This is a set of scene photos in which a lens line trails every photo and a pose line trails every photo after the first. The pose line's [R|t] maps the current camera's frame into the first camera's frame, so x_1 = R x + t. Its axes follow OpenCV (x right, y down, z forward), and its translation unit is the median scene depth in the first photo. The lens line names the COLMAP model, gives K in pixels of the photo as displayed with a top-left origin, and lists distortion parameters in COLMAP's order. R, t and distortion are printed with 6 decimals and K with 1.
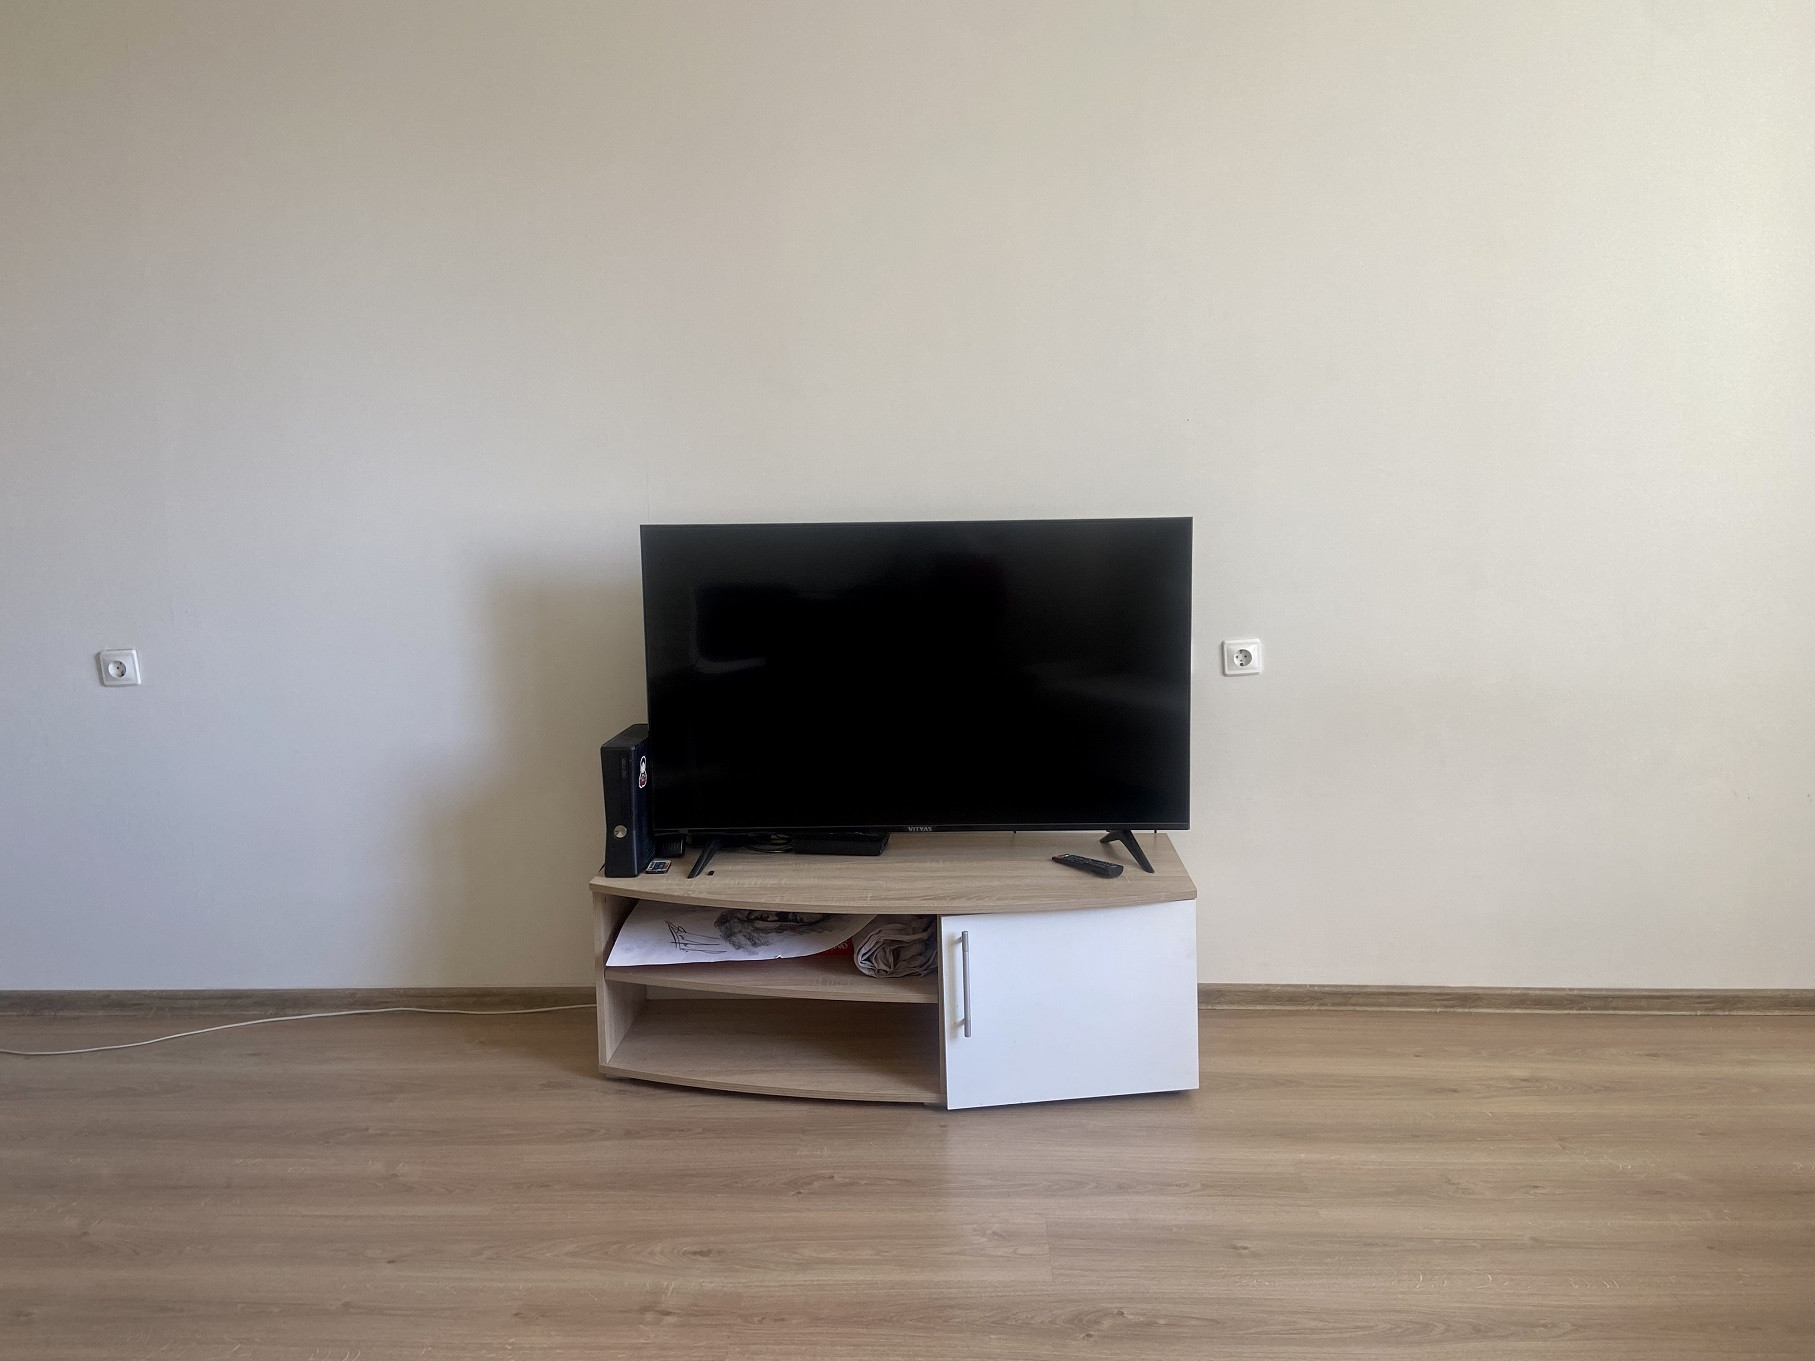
lens RADIAL K [[1372.1, 0, 907.5], [0, 1372.1, 680.5], [0, 0, 1]] dist [0.141507, -0.182084]
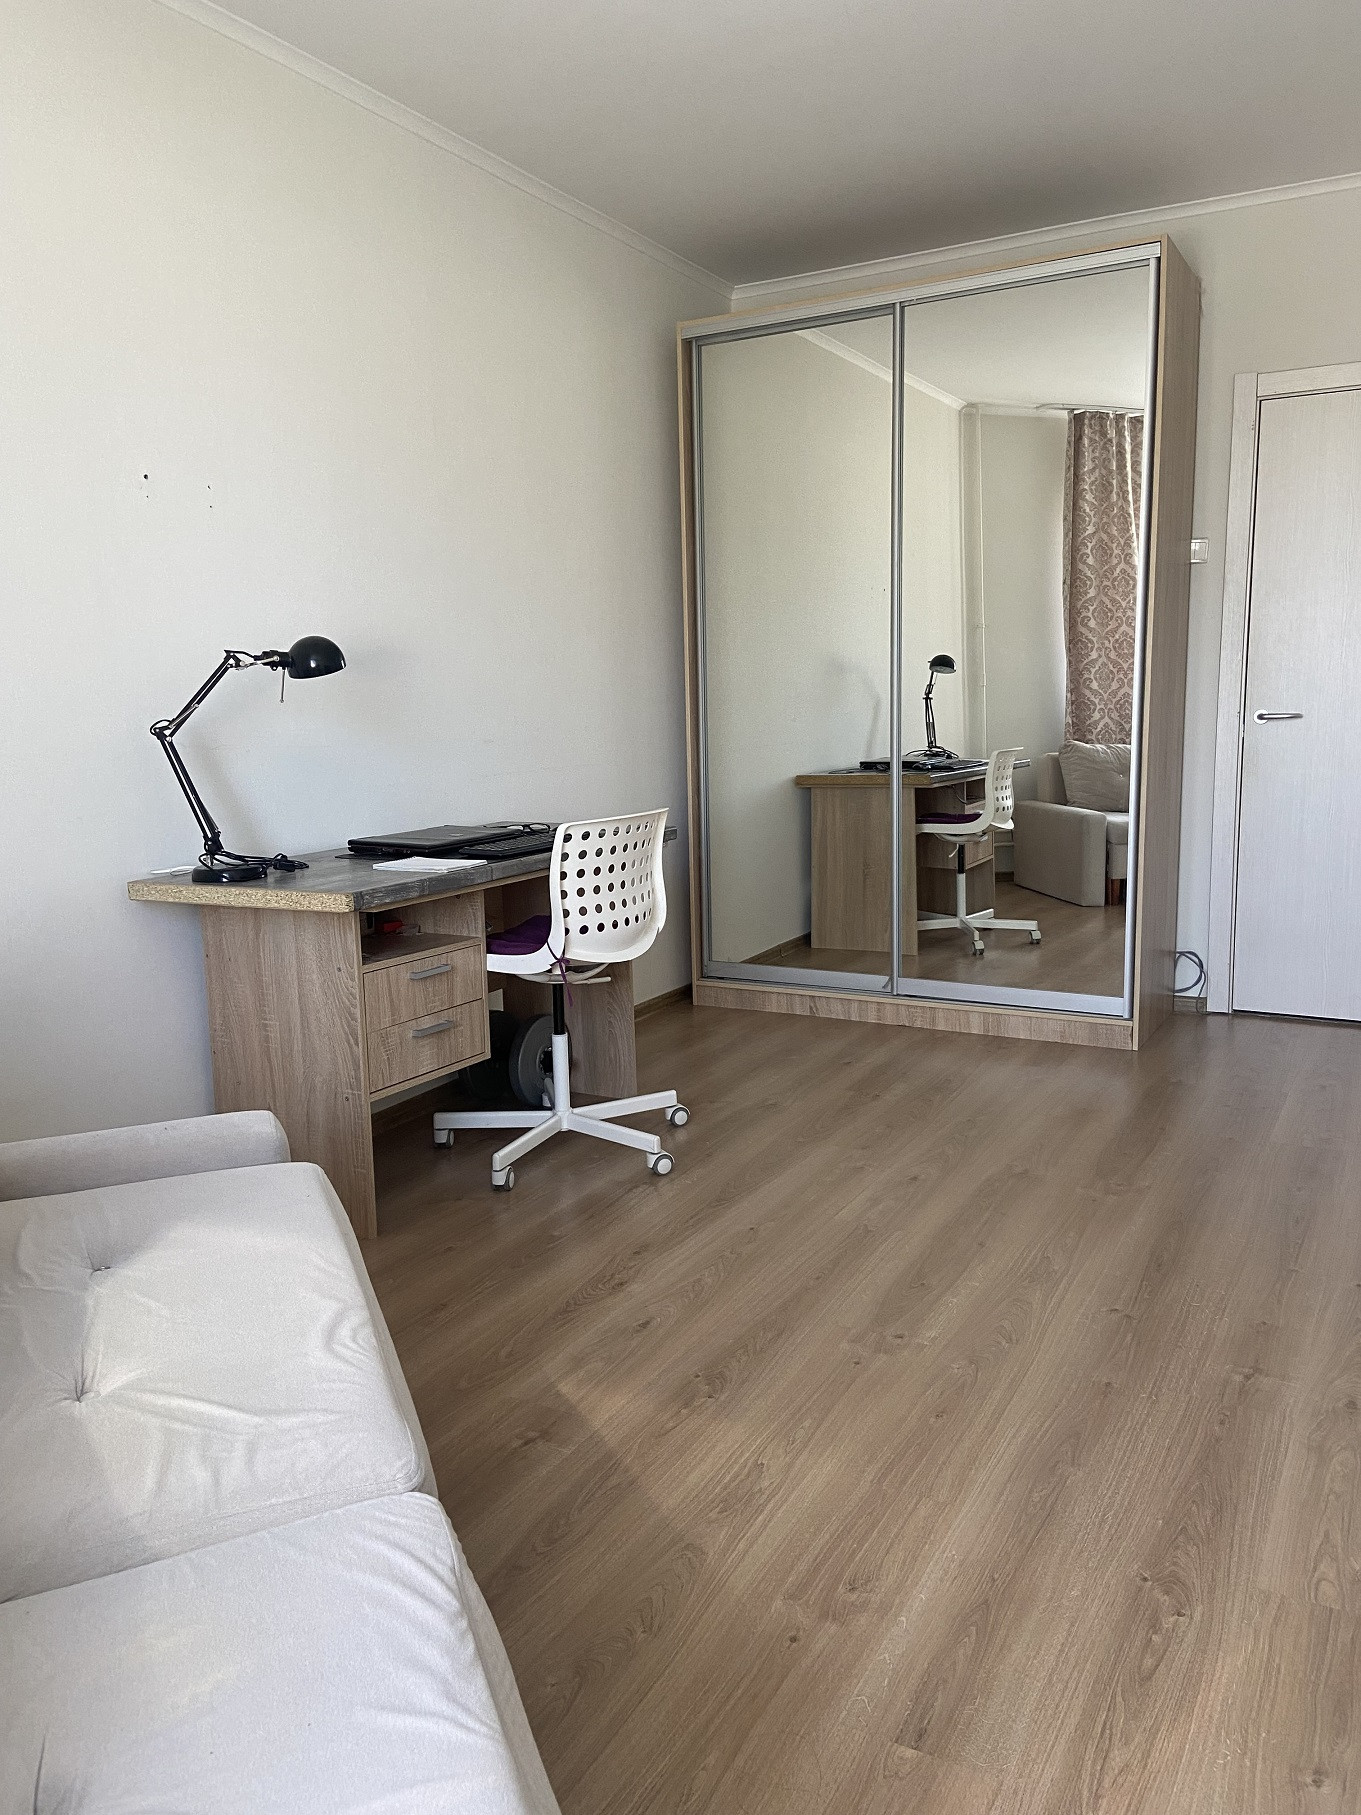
lens RADIAL K [[1380.7, 0, 709.0], [0, 1380.7, 888.1], [0, 0, 1]] dist [0.099034, -0.114201]
pose [[-0.451241, 0.147808, -0.880076, 0.766206], [-0.091603, 0.973307, 0.210434, -0.105314], [0.887688, 0.175574, -0.425657, 0.815478]]
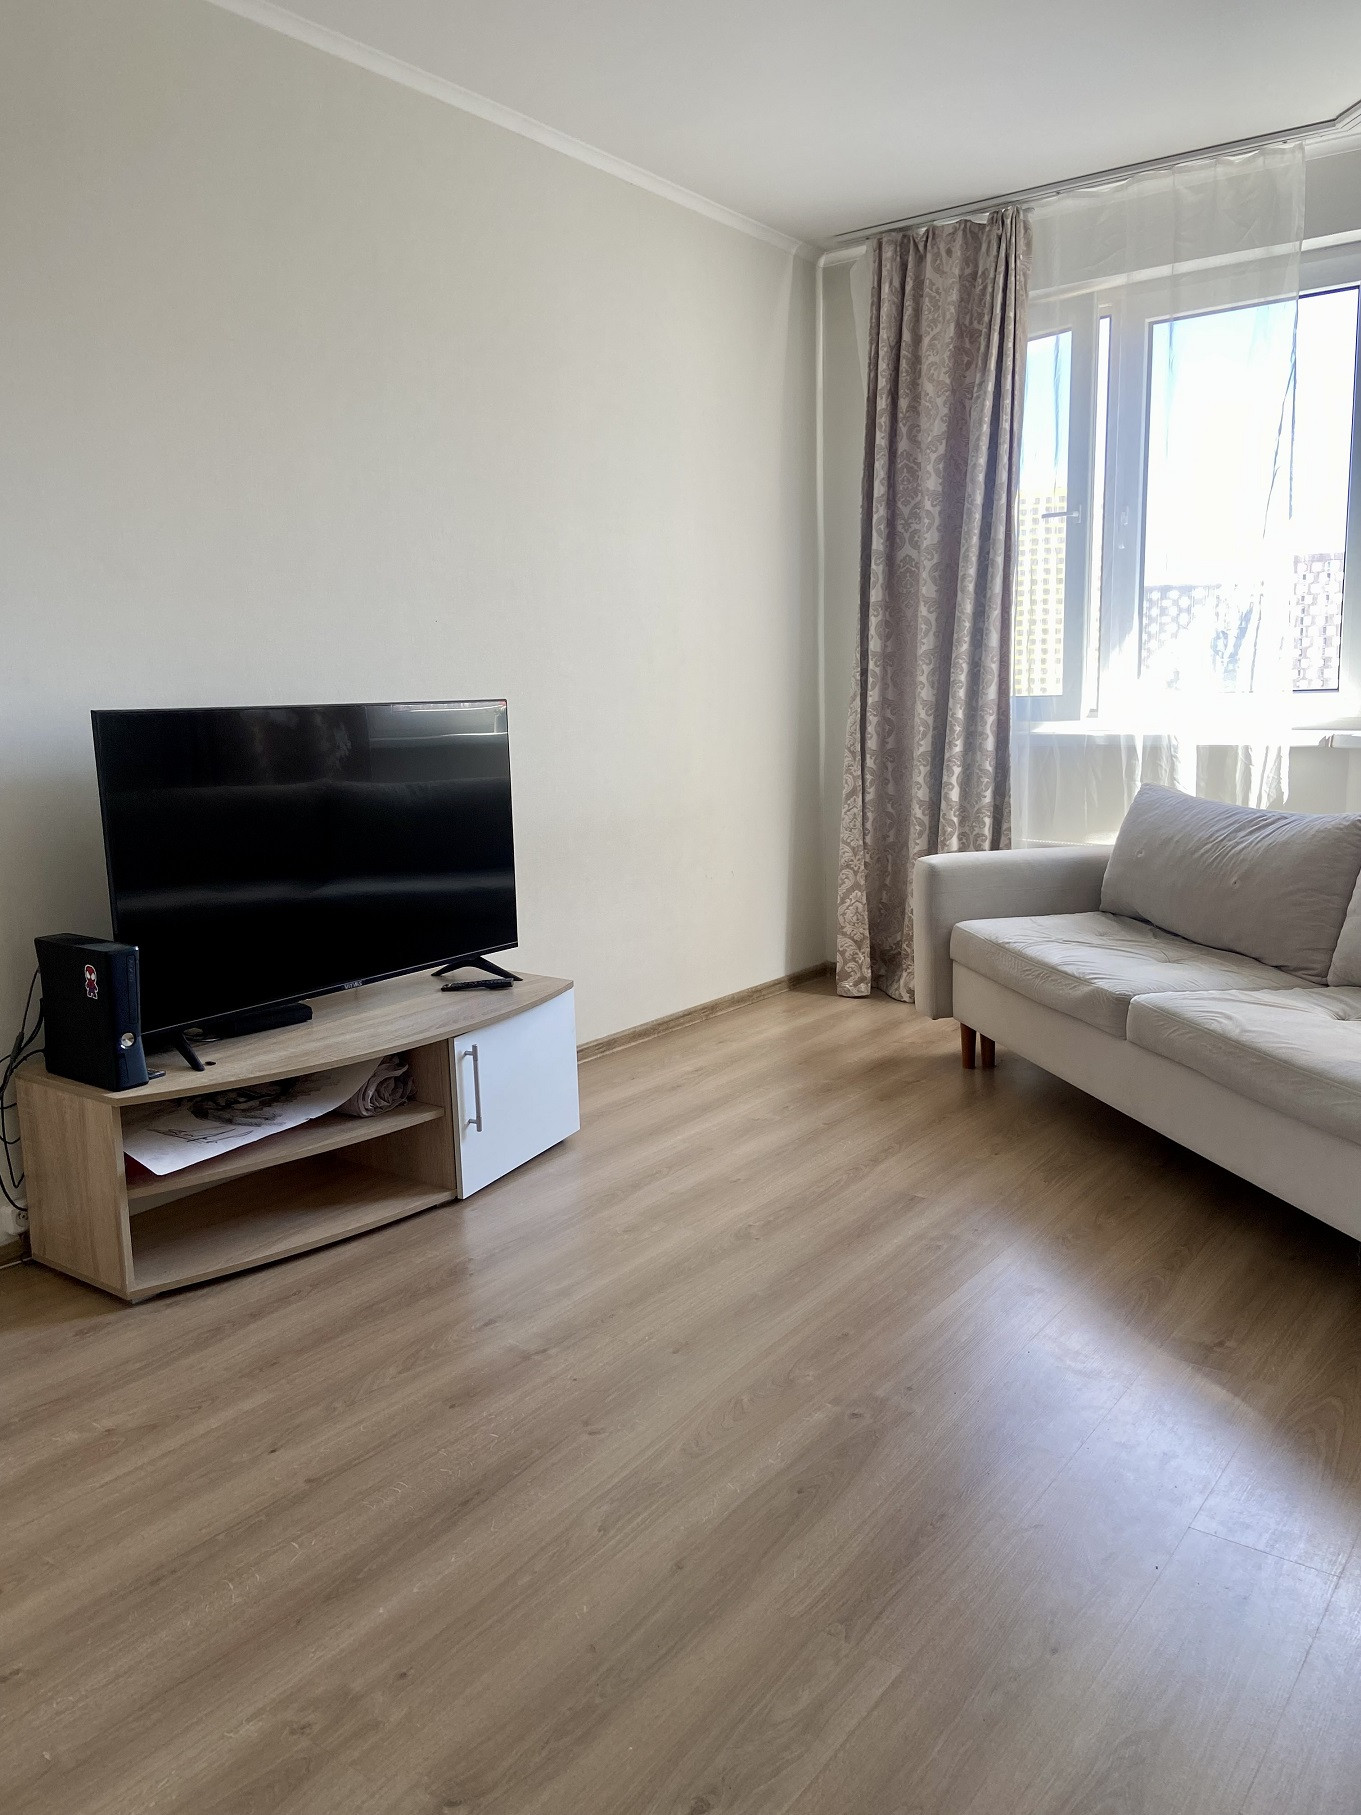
lens RADIAL K [[1372.1, 0, 721.1], [0, 1372.1, 907.9], [0, 0, 1]] dist [0.141507, -0.182084]
pose [[0.554557, -0.134267, 0.821242, -0.808057], [0.129443, 0.988803, 0.074253, 0.003657], [-0.822017, 0.065126, 0.565727, 0.136822]]
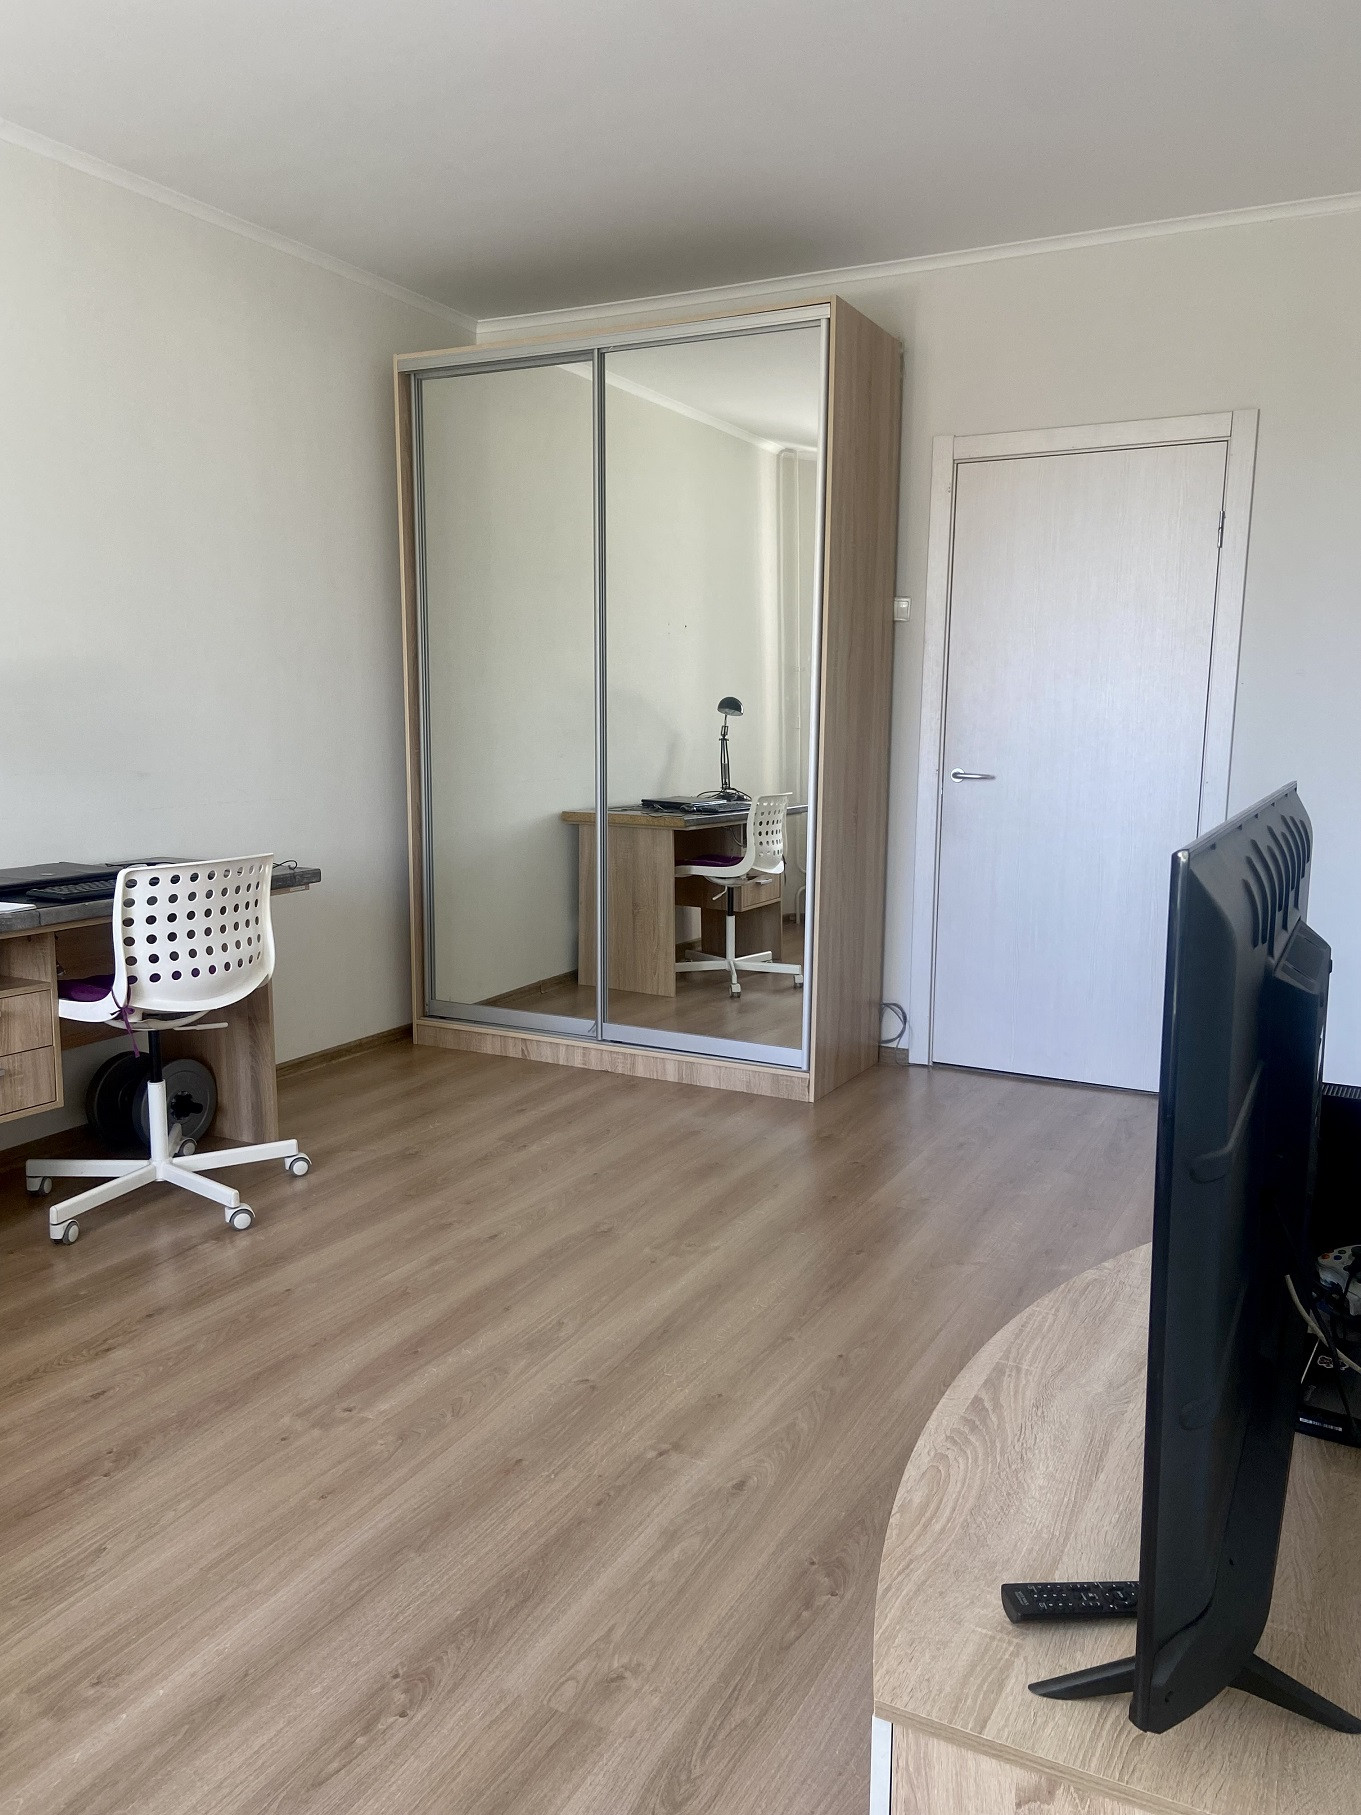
lens RADIAL K [[1372.1, 0, 721.1], [0, 1372.1, 907.9], [0, 0, 1]] dist [0.141507, -0.182084]
pose [[-0.425101, 0.135121, -0.895004, 0.602030], [-0.126646, 0.970189, 0.206626, -0.172341], [0.896242, 0.201185, -0.395315, 1.111162]]
